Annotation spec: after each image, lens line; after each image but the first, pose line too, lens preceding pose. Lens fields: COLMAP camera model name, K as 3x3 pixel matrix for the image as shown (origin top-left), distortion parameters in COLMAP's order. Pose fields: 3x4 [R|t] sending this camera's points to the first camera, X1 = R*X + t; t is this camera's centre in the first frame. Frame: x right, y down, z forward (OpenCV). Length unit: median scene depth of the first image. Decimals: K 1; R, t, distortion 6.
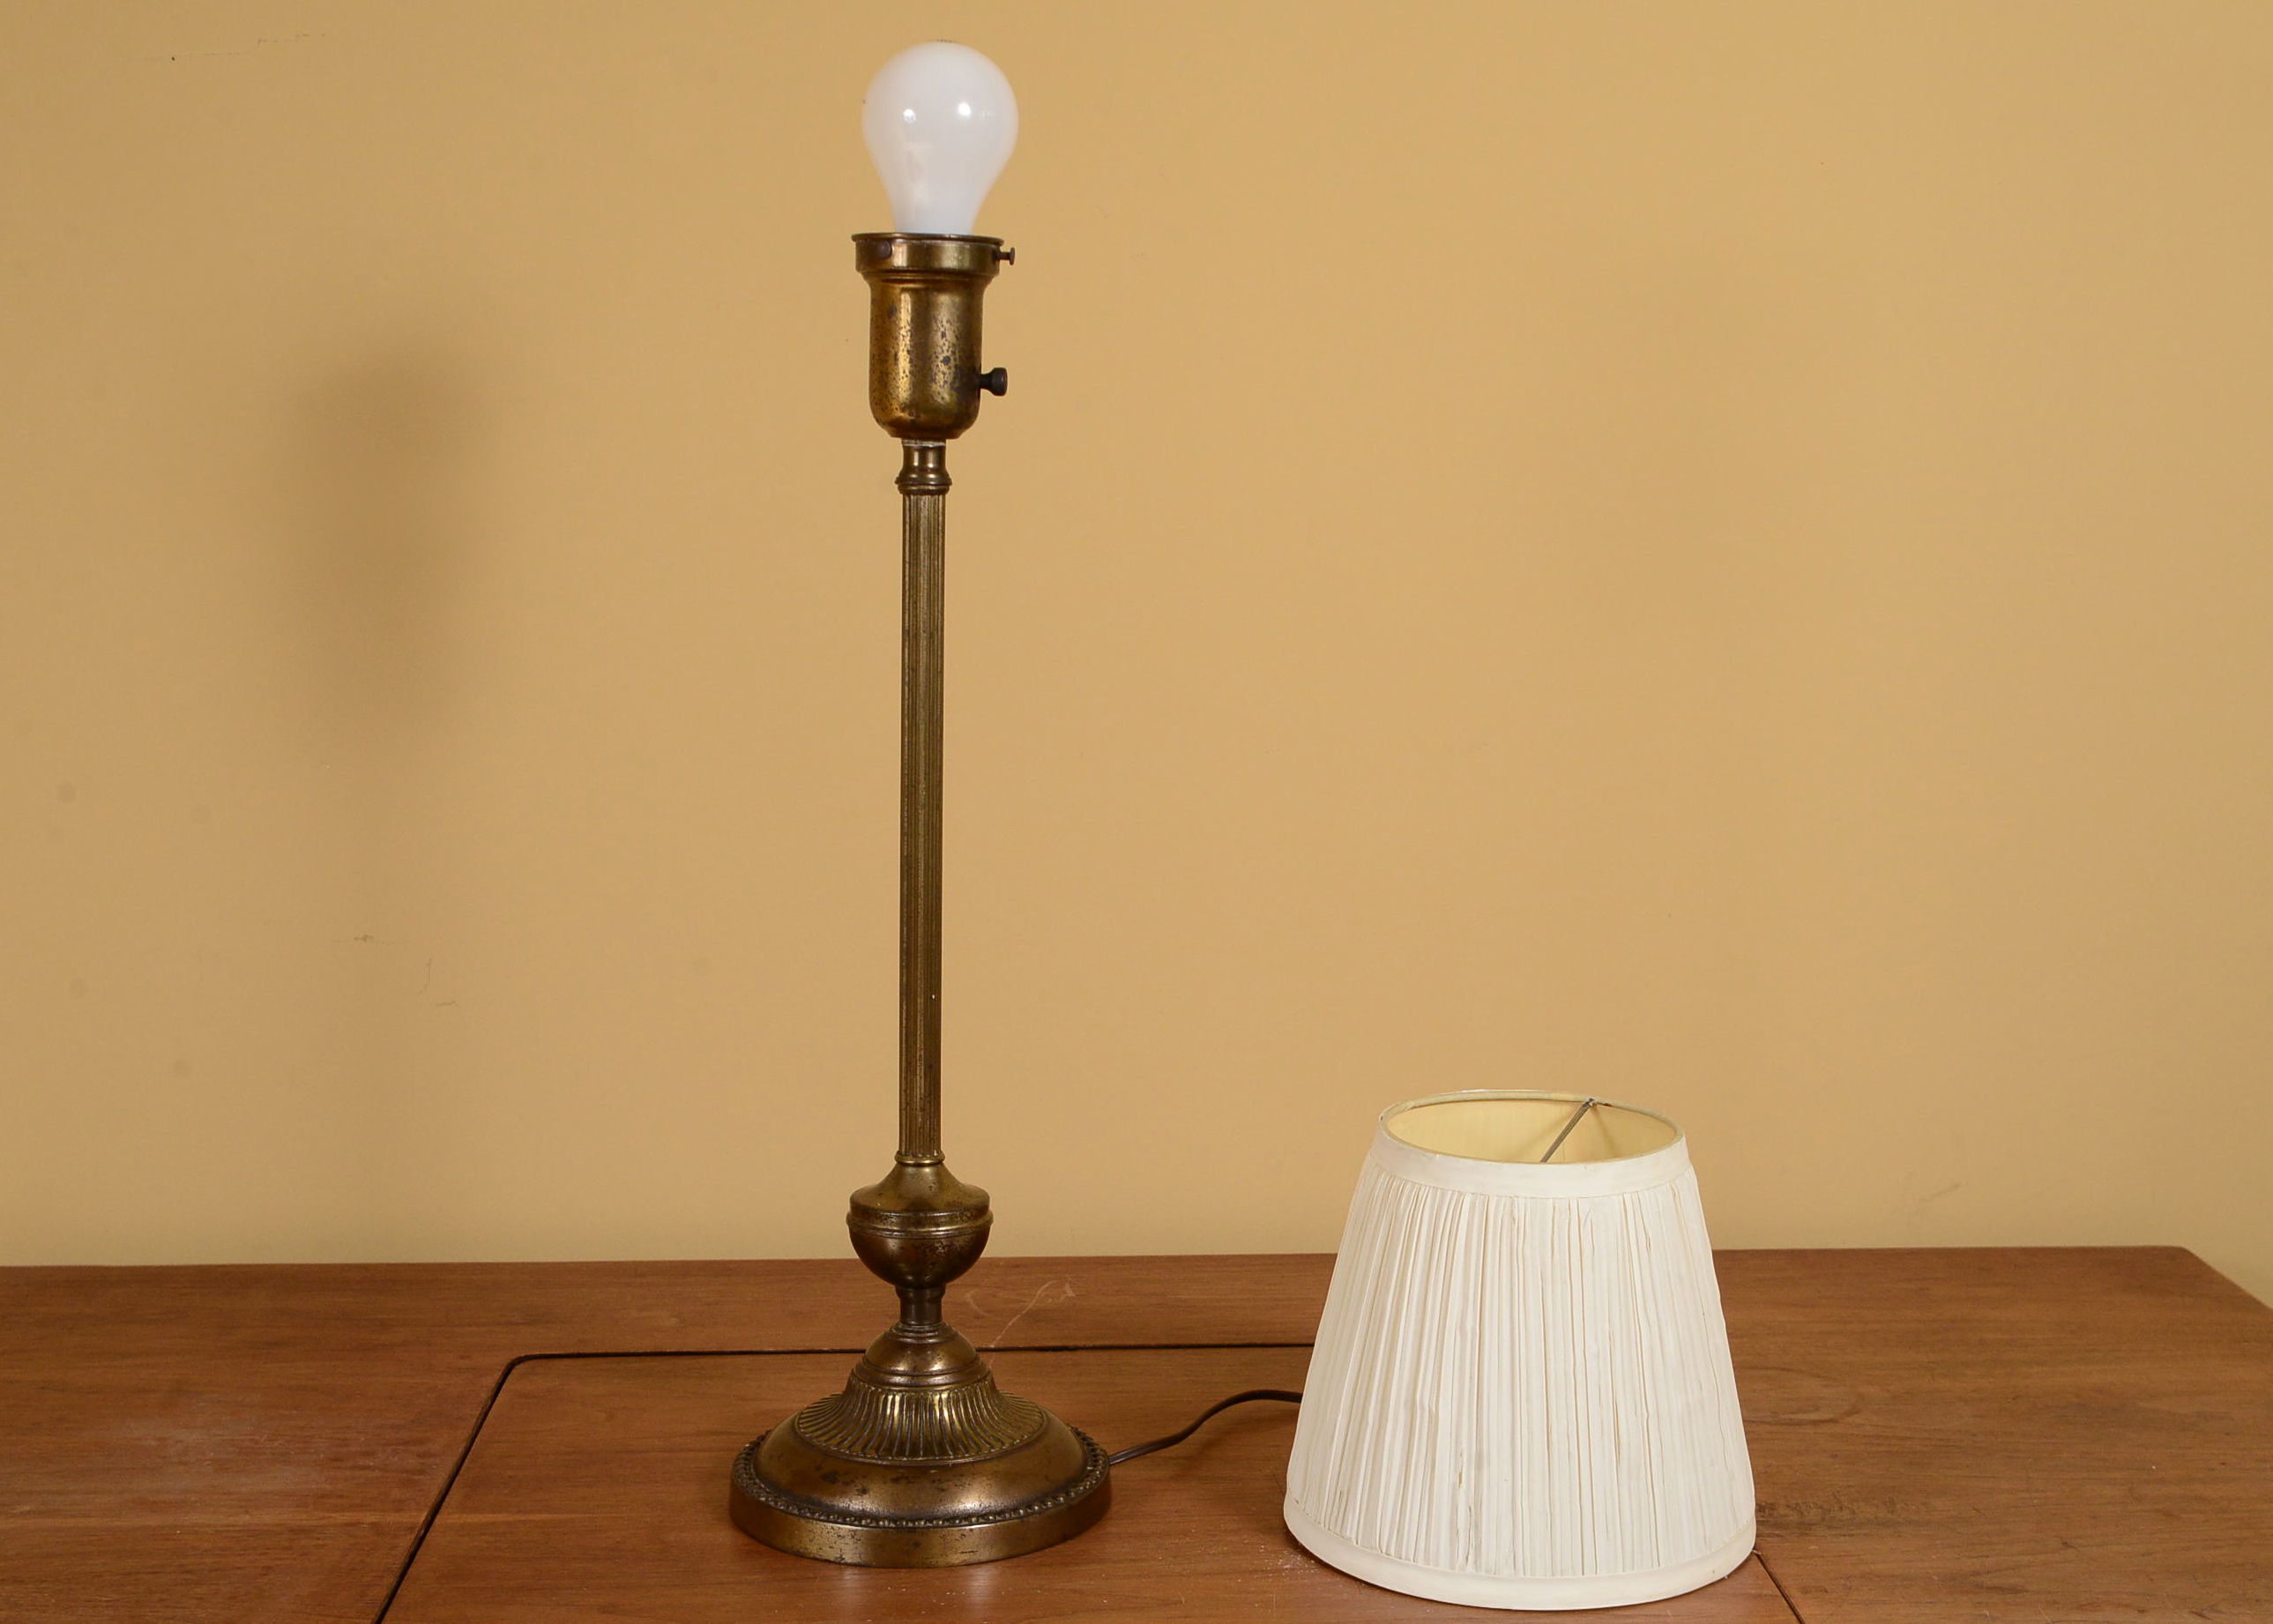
lens RADIAL K [[2948.3, 0, 1136.5], [0, 2948.3, 812.0], [0, 0, 1]] dist [0.007722, 0.005961]
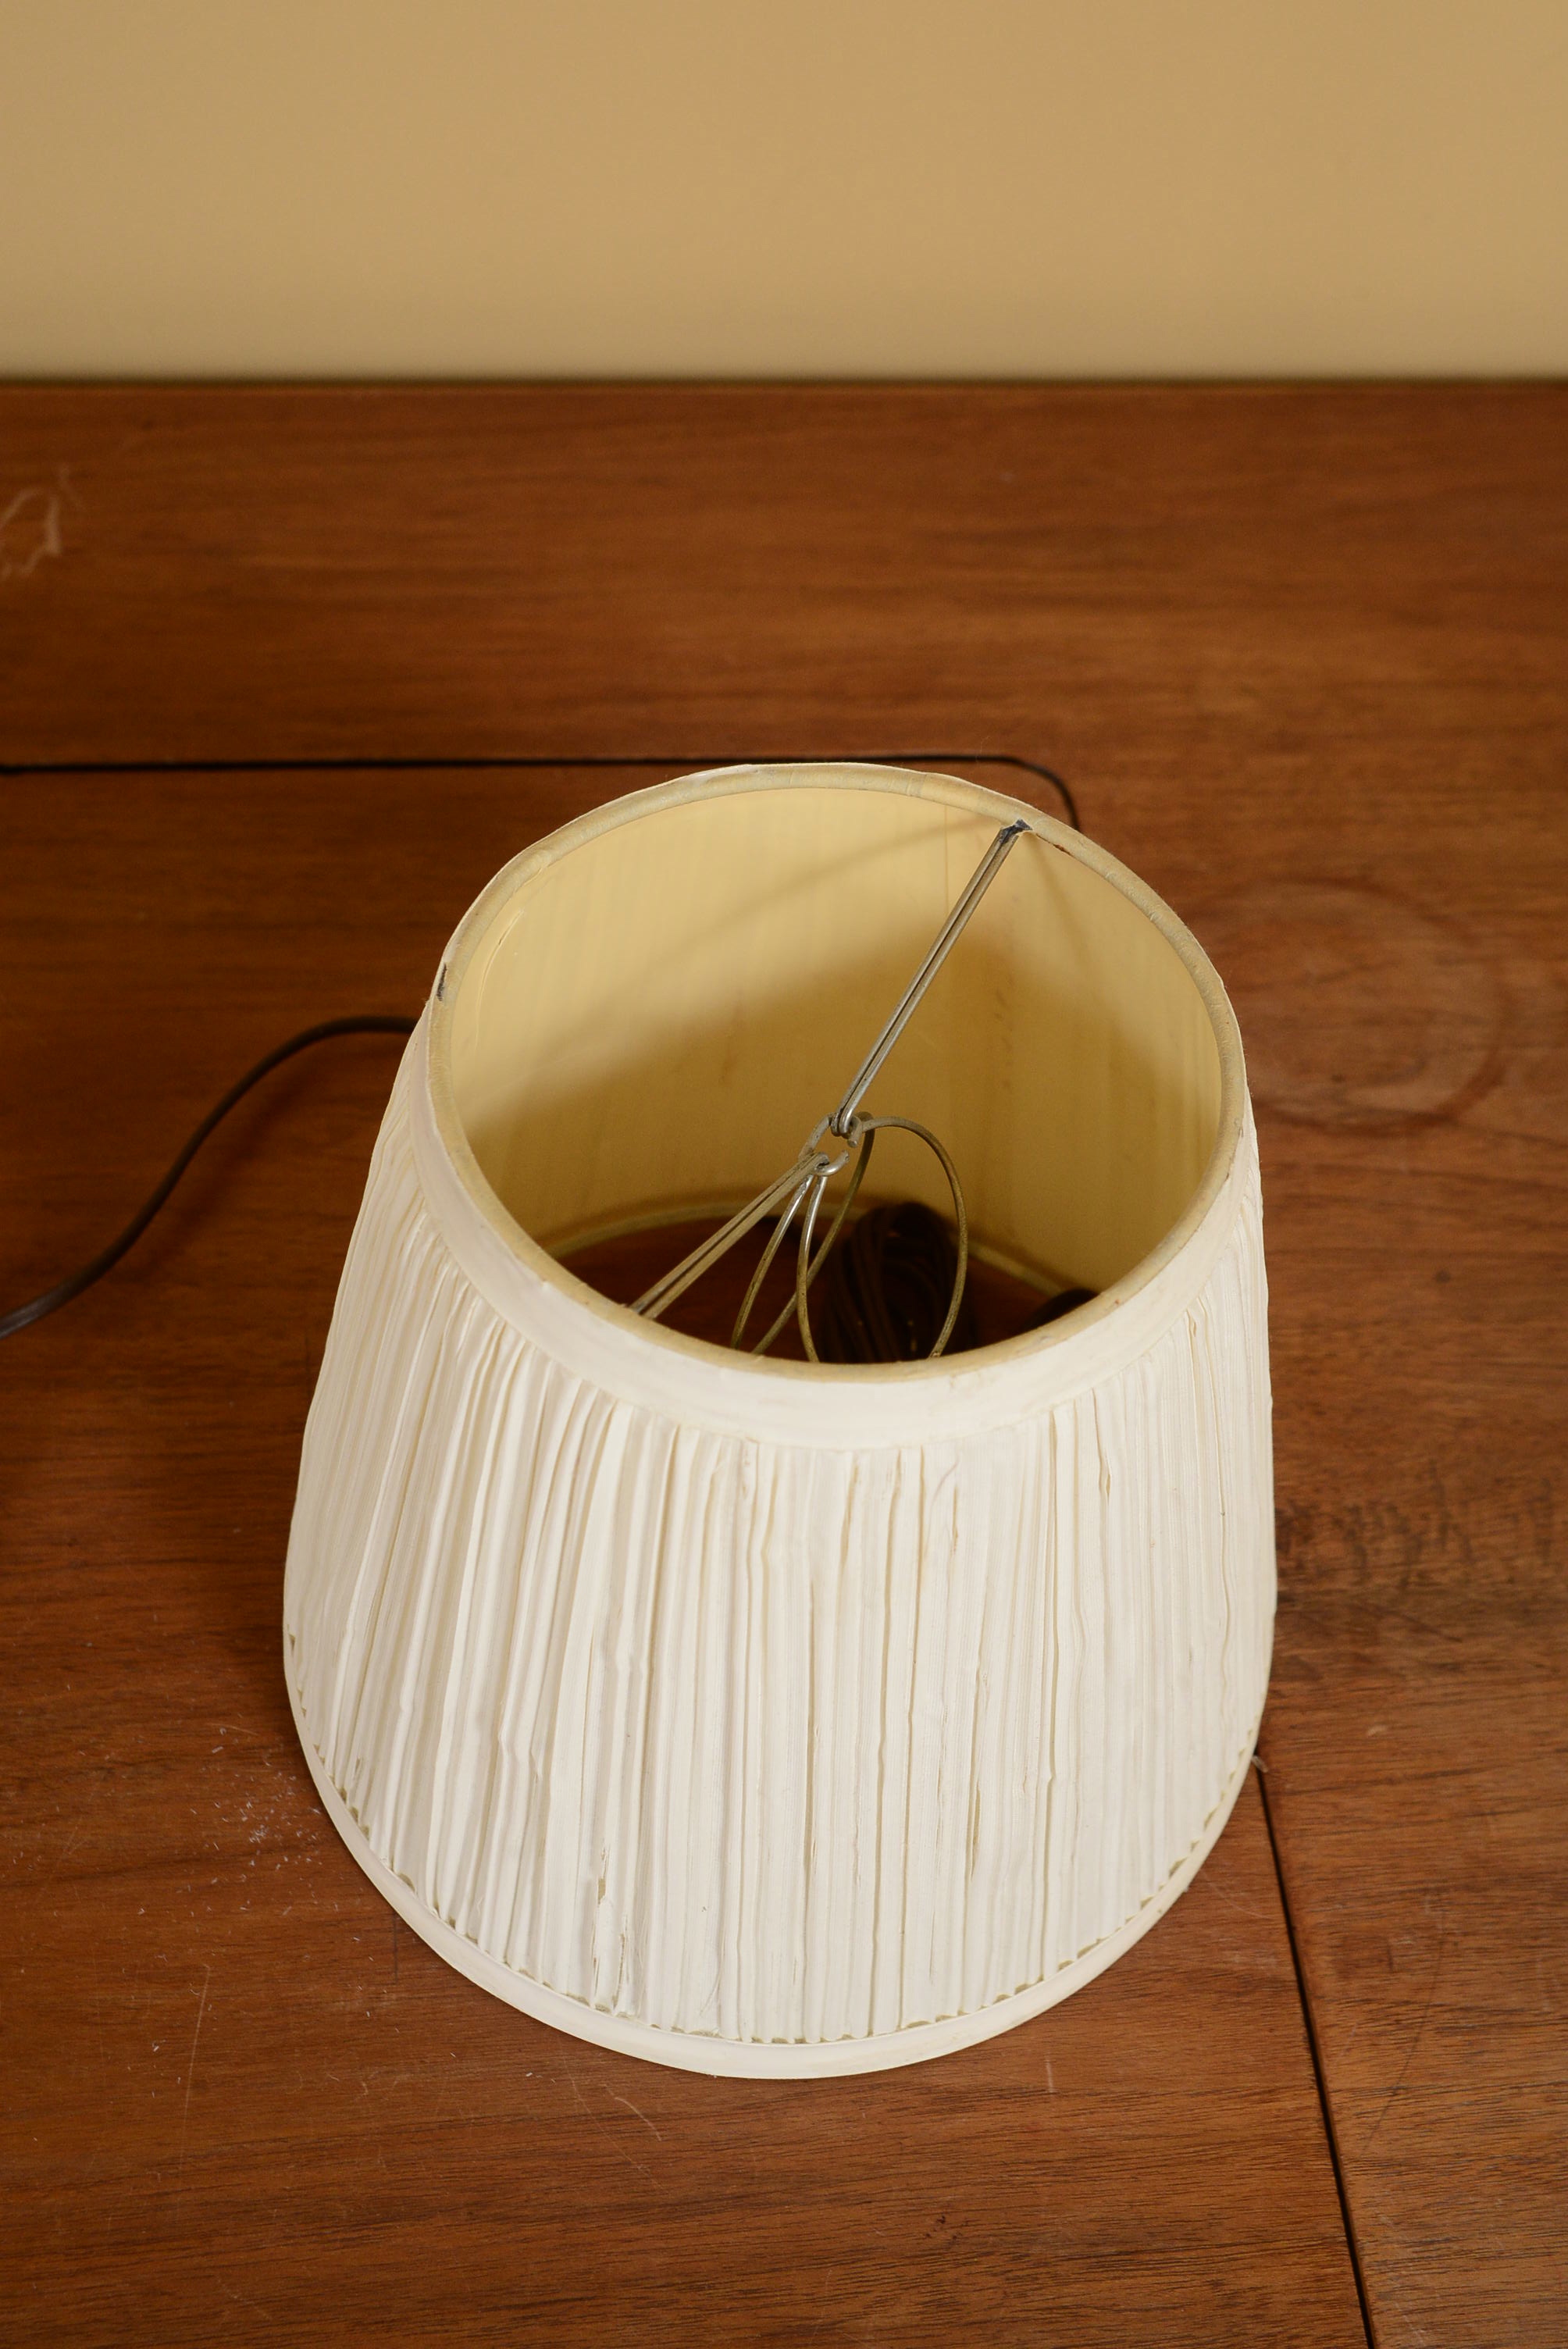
lens RADIAL K [[2666.9, 0, 784.0], [0, 2666.9, 1174.5], [0, 0, 1]] dist [0.000303, -0.001412]
pose [[0.998657, 0.004078, 0.051642, 0.108445], [-0.038113, 0.733015, 0.679144, -0.106773], [-0.035085, -0.680200, 0.732186, 0.735597]]
